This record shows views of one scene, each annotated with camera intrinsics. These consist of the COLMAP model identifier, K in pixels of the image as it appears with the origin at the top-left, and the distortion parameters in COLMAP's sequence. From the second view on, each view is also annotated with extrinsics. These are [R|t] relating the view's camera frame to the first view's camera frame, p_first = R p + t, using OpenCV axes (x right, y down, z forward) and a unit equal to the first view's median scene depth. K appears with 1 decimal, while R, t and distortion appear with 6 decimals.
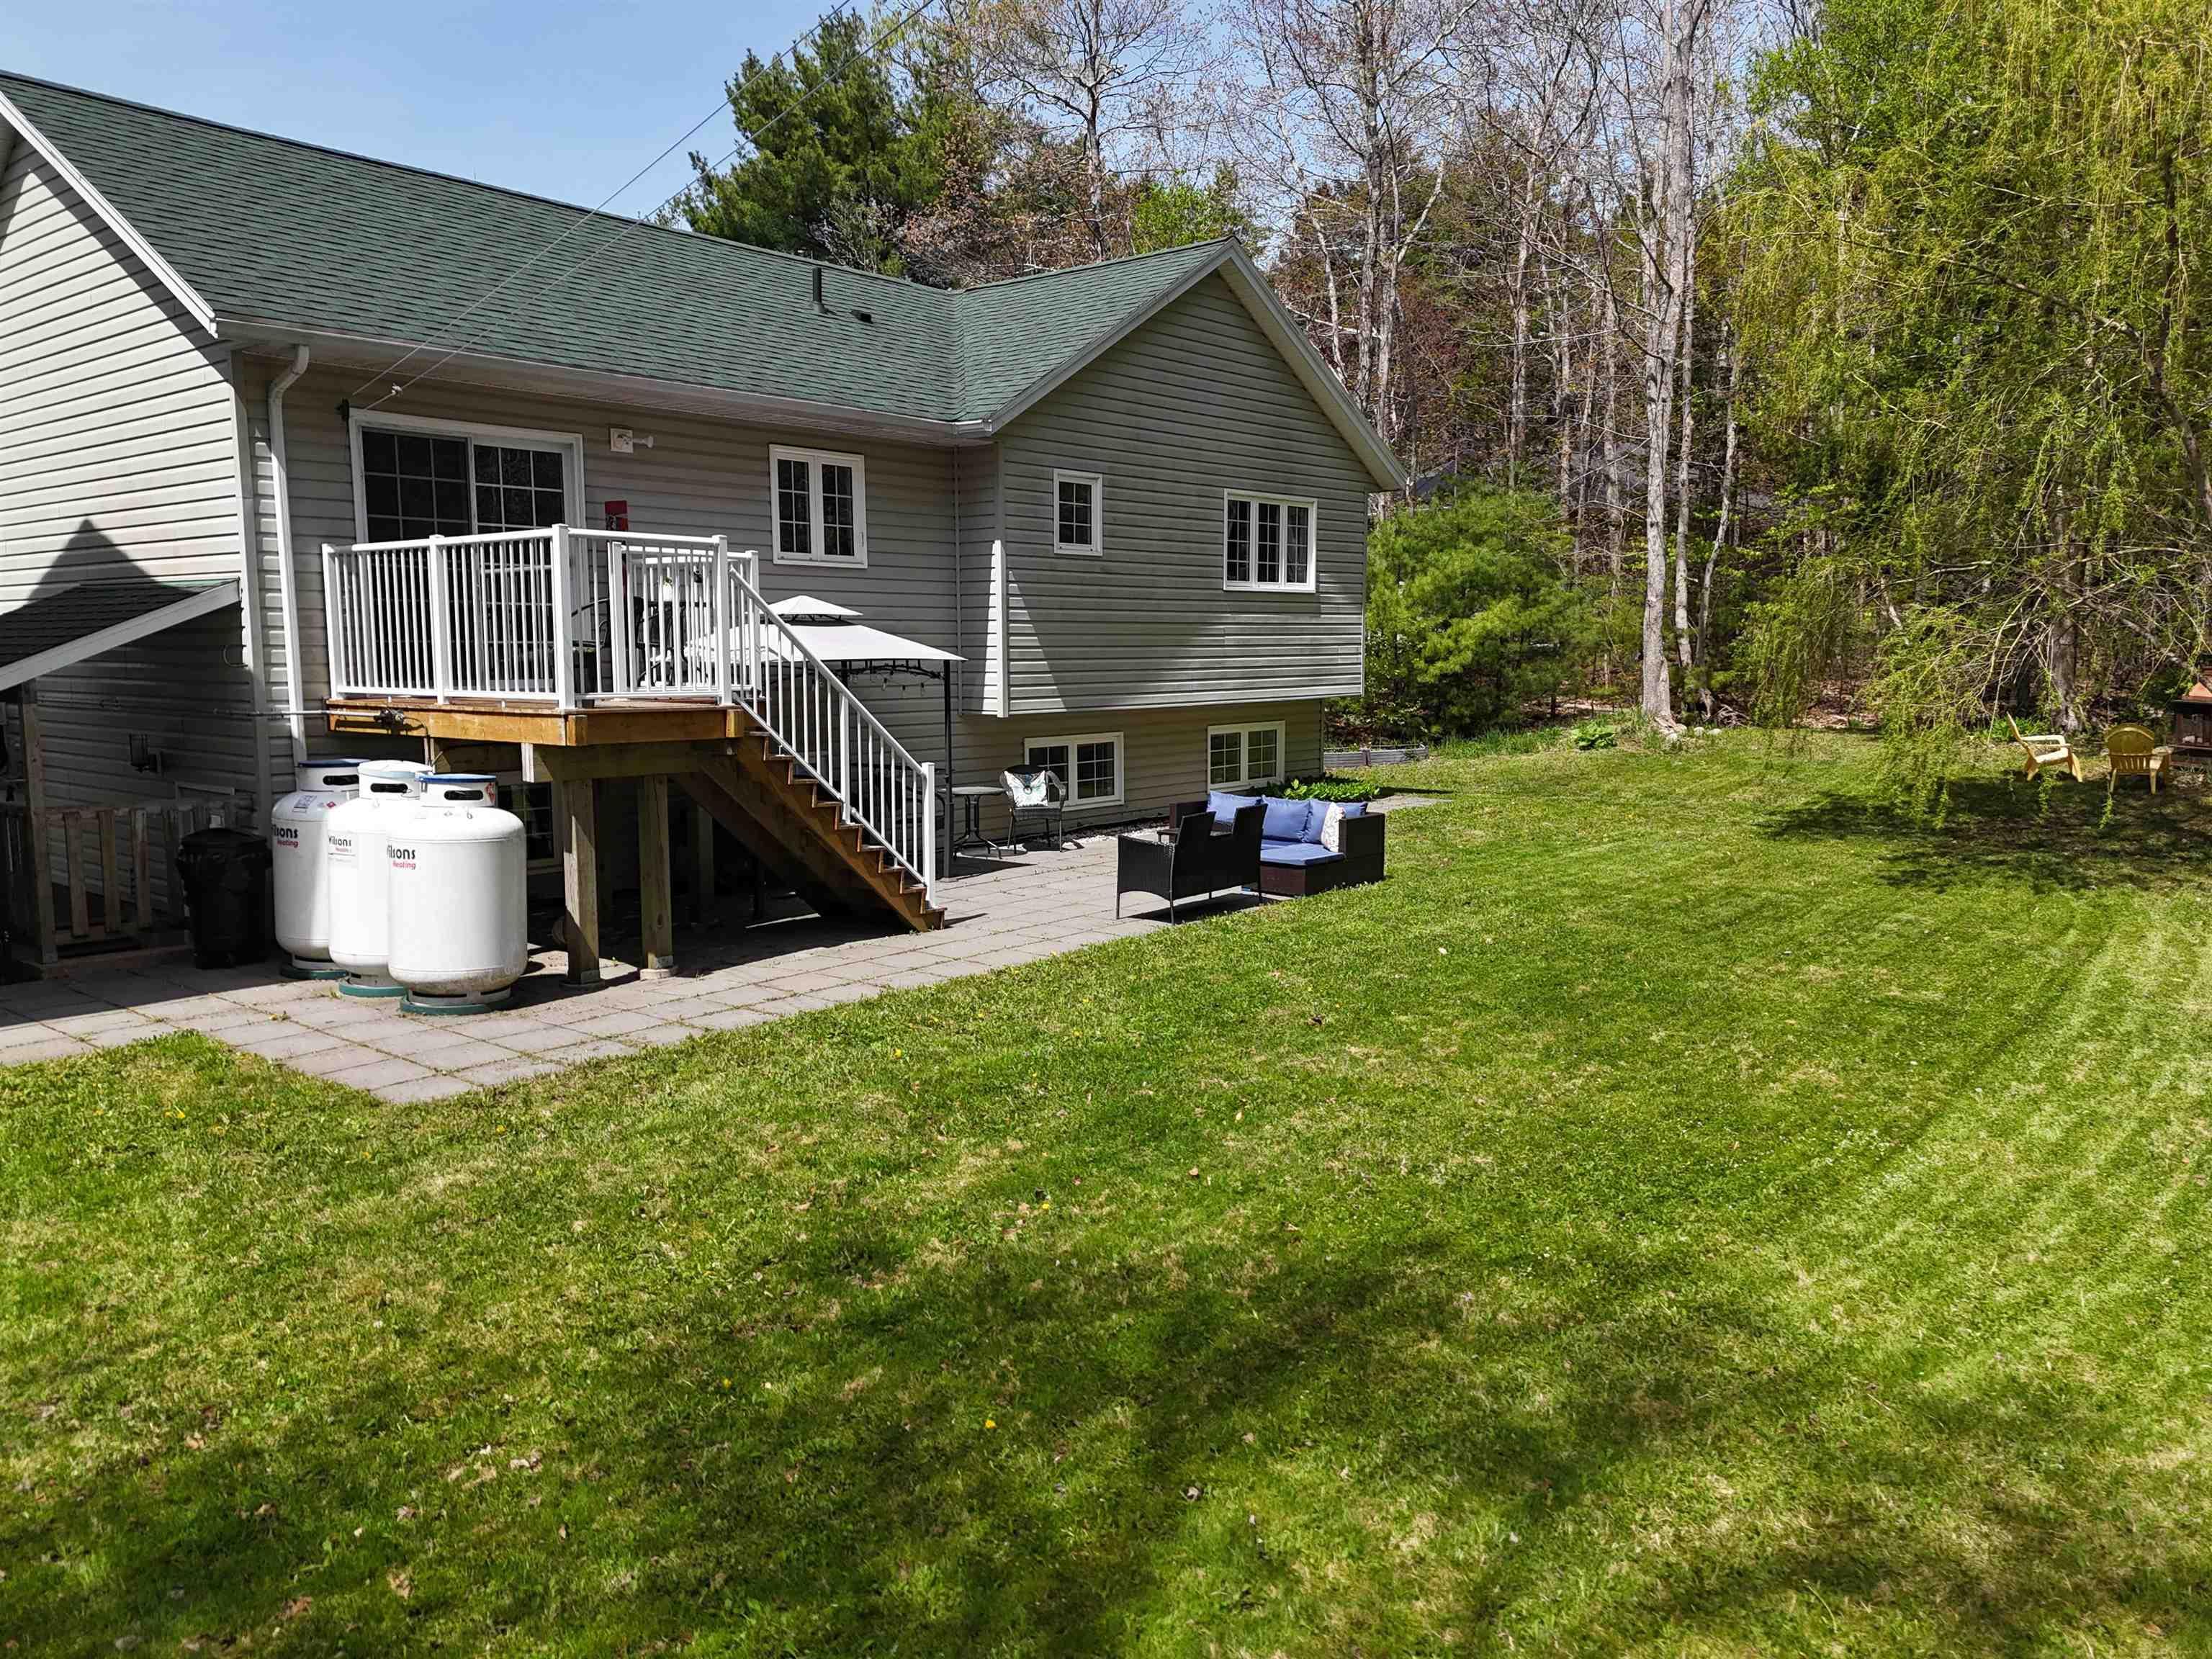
lens RADIAL K [[1669.9, 0, 1106.0], [0, 1669.9, 829.5], [0, 0, 1]] dist [0.068786, -0.043210]
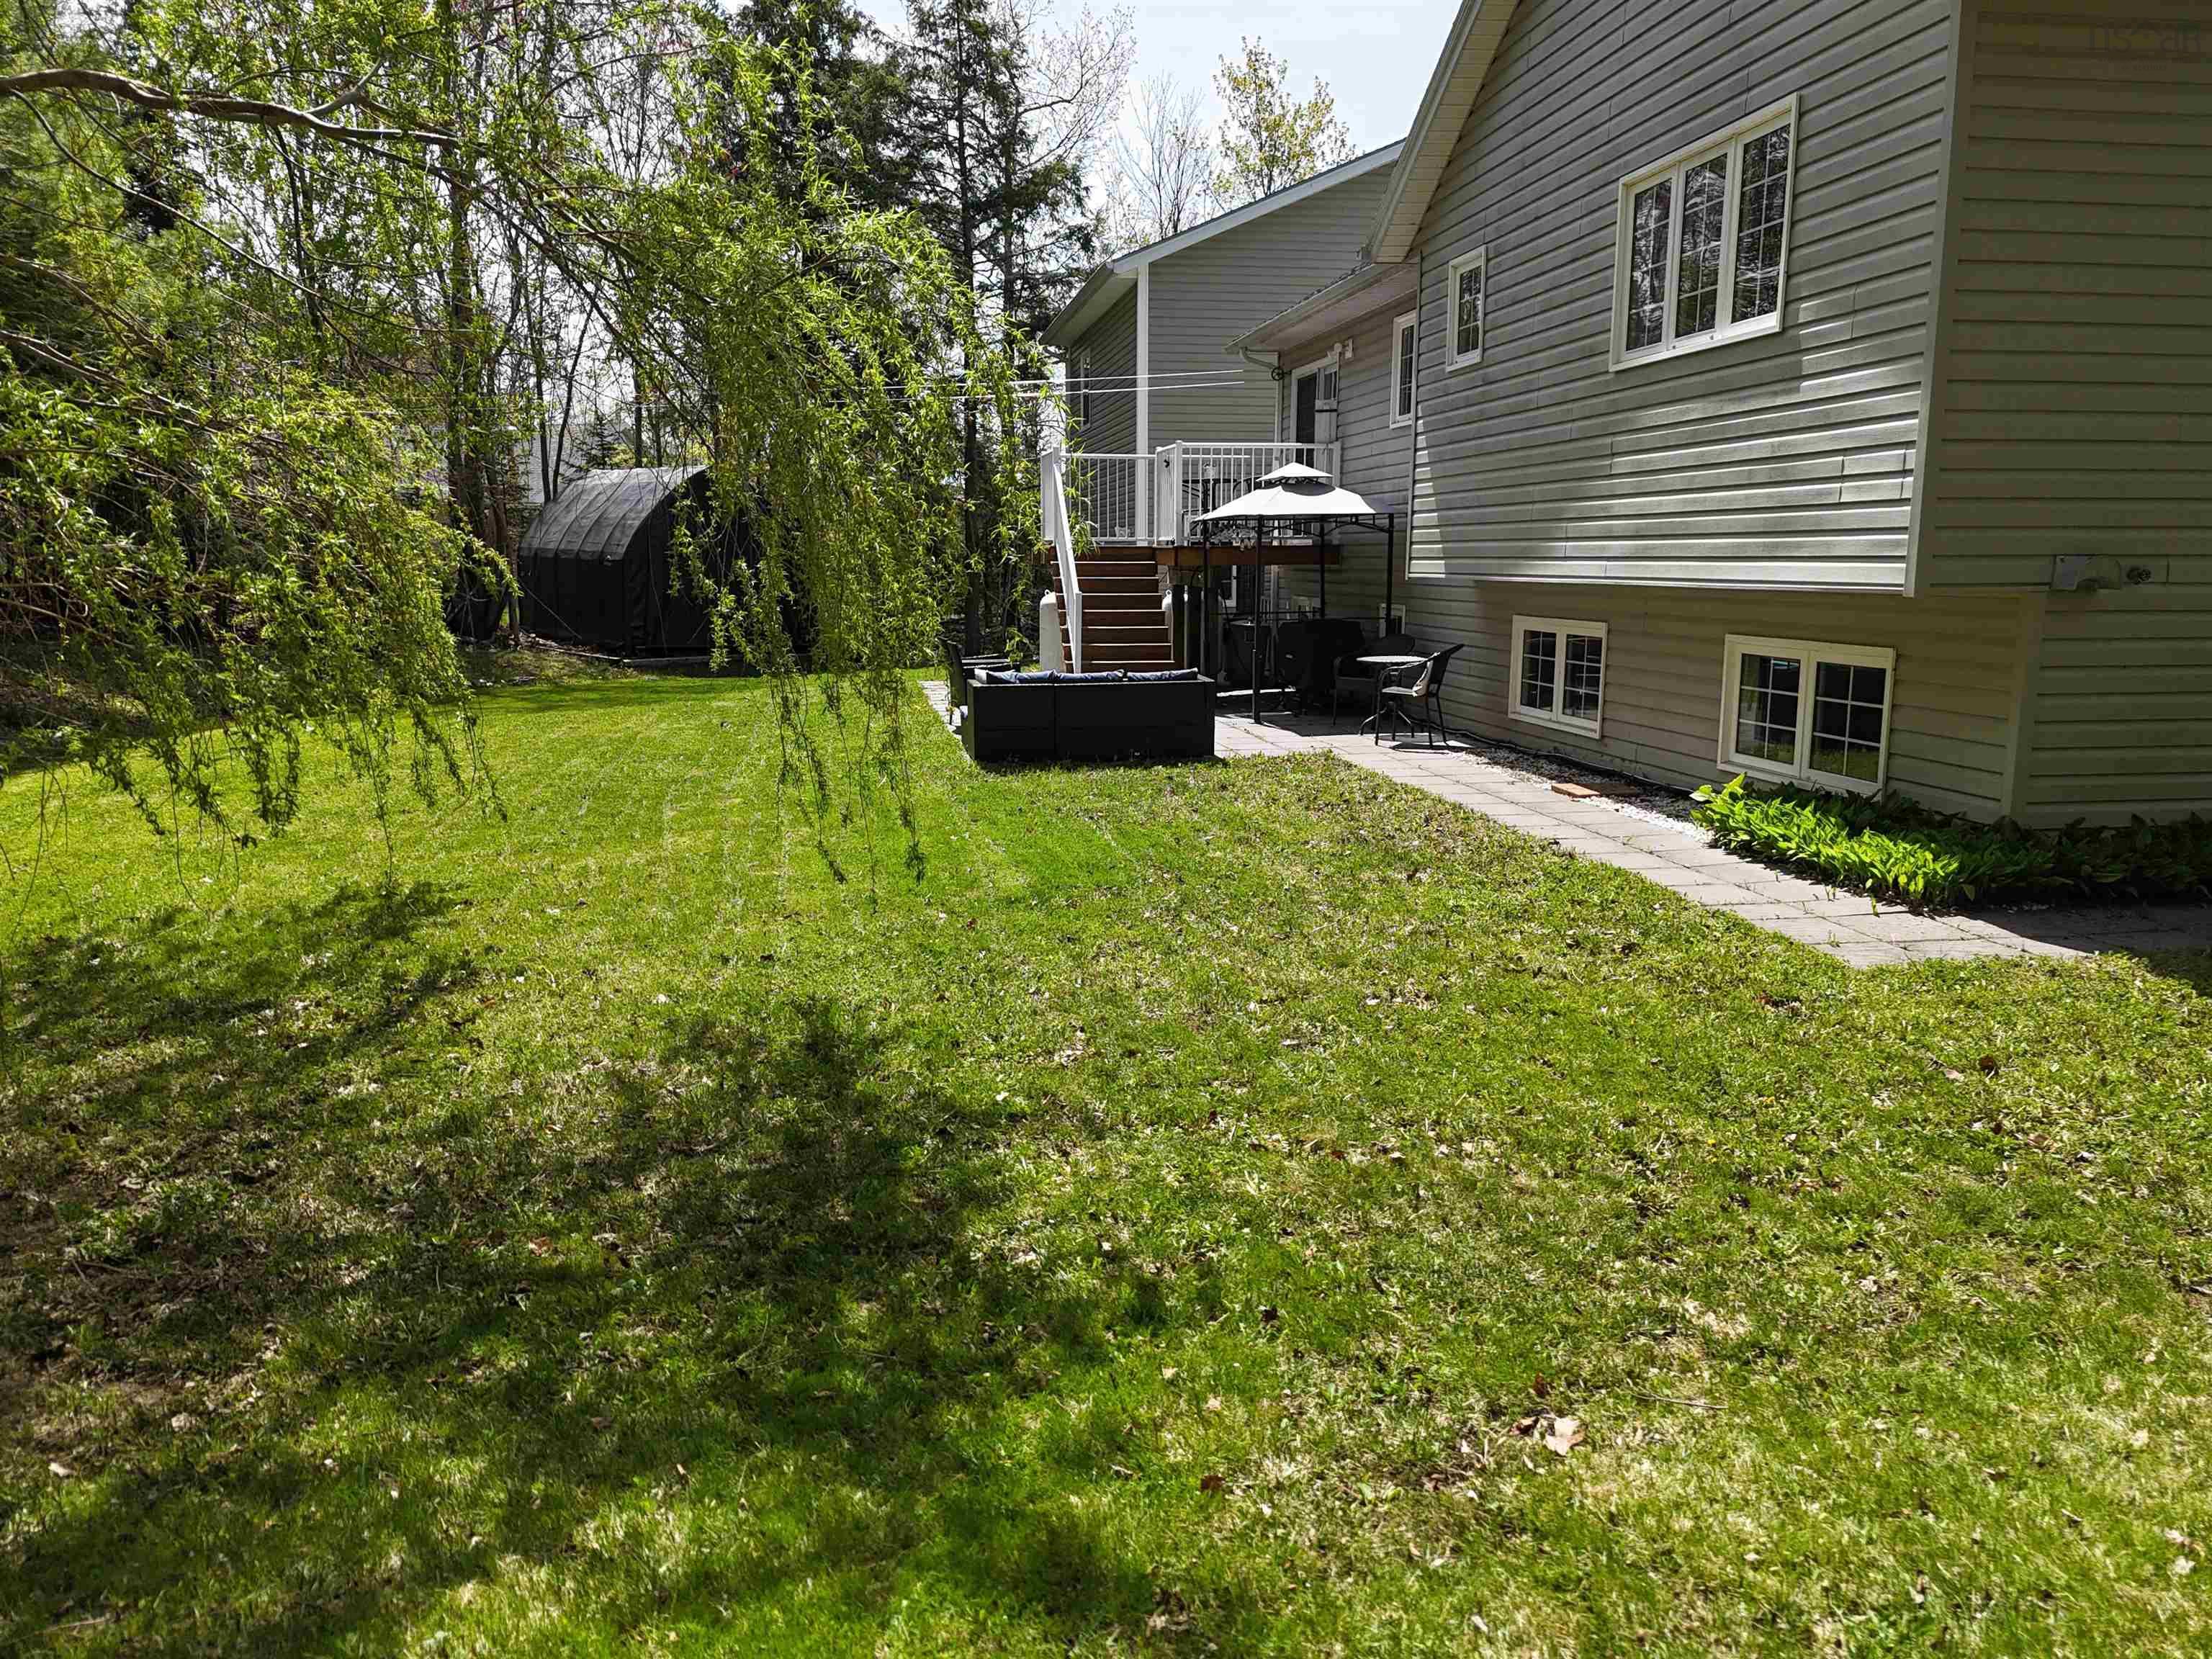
lens RADIAL K [[1669.9, 0, 1106.0], [0, 1669.9, 829.5], [0, 0, 1]] dist [0.068786, -0.043210]
pose [[-0.653768, 0.114863, -0.747927, 0.573981], [-0.098383, 0.967119, 0.234522, -0.106534], [0.750272, 0.226907, -0.620971, 1.189771]]
